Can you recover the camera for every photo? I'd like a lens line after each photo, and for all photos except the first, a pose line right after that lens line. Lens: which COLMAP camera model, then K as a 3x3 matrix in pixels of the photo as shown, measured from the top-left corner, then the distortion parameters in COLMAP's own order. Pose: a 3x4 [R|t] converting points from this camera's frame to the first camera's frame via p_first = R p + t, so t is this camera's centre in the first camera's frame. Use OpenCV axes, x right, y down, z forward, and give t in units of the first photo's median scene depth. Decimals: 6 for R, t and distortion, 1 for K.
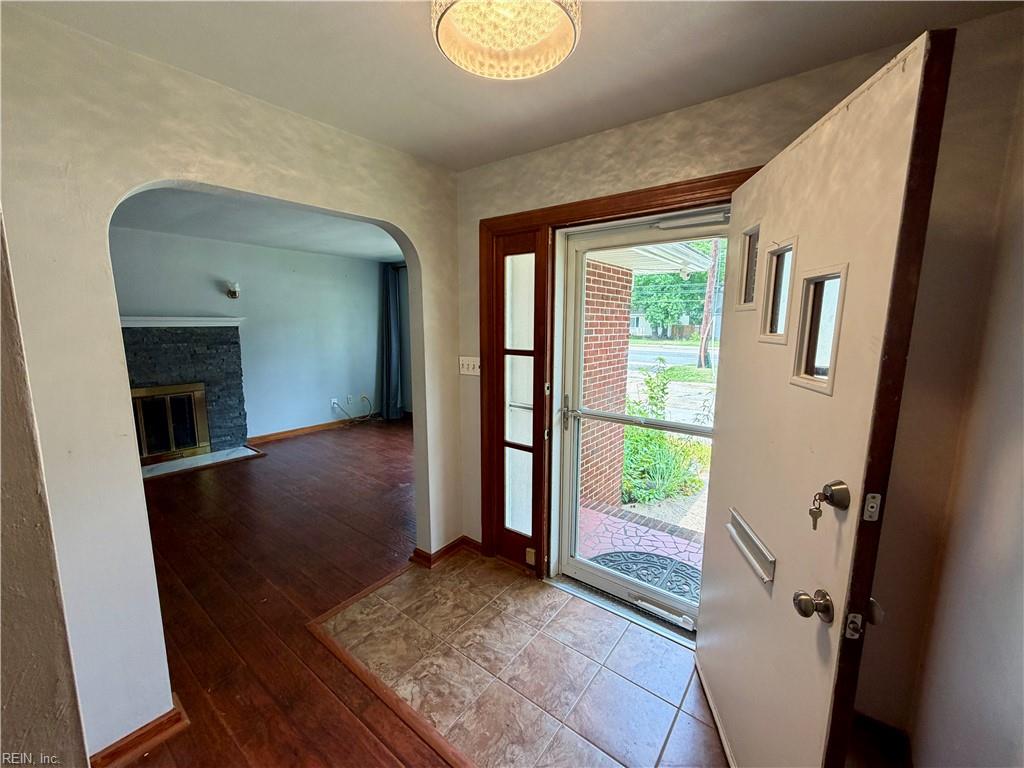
lens RADIAL K [[411.0, 0, 511.0], [0, 411.0, 382.8], [0, 0, 1]] dist [-0.000473, 0.000034]
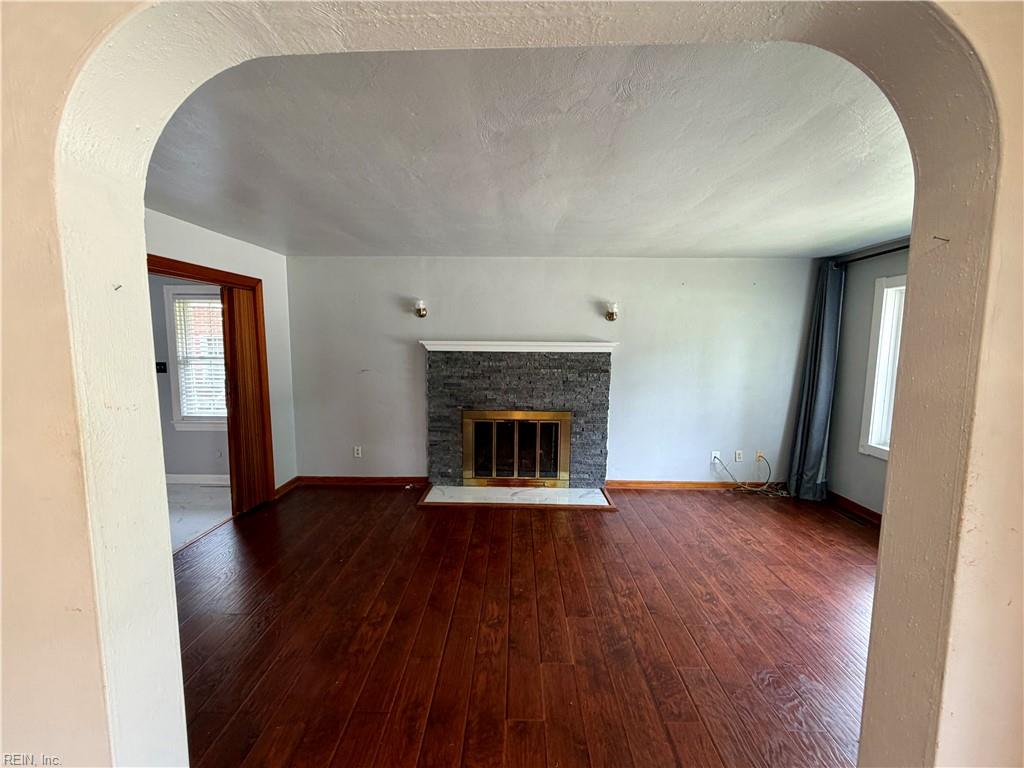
lens RADIAL K [[411.0, 0, 511.7], [0, 411.0, 383.8], [0, 0, 1]] dist [-0.000473, 0.000034]
pose [[0.599732, 0.082414, -0.795946, -0.090862], [-0.123473, 0.992300, 0.009711, -0.053589], [0.790618, 0.092454, 0.605290, 0.311289]]
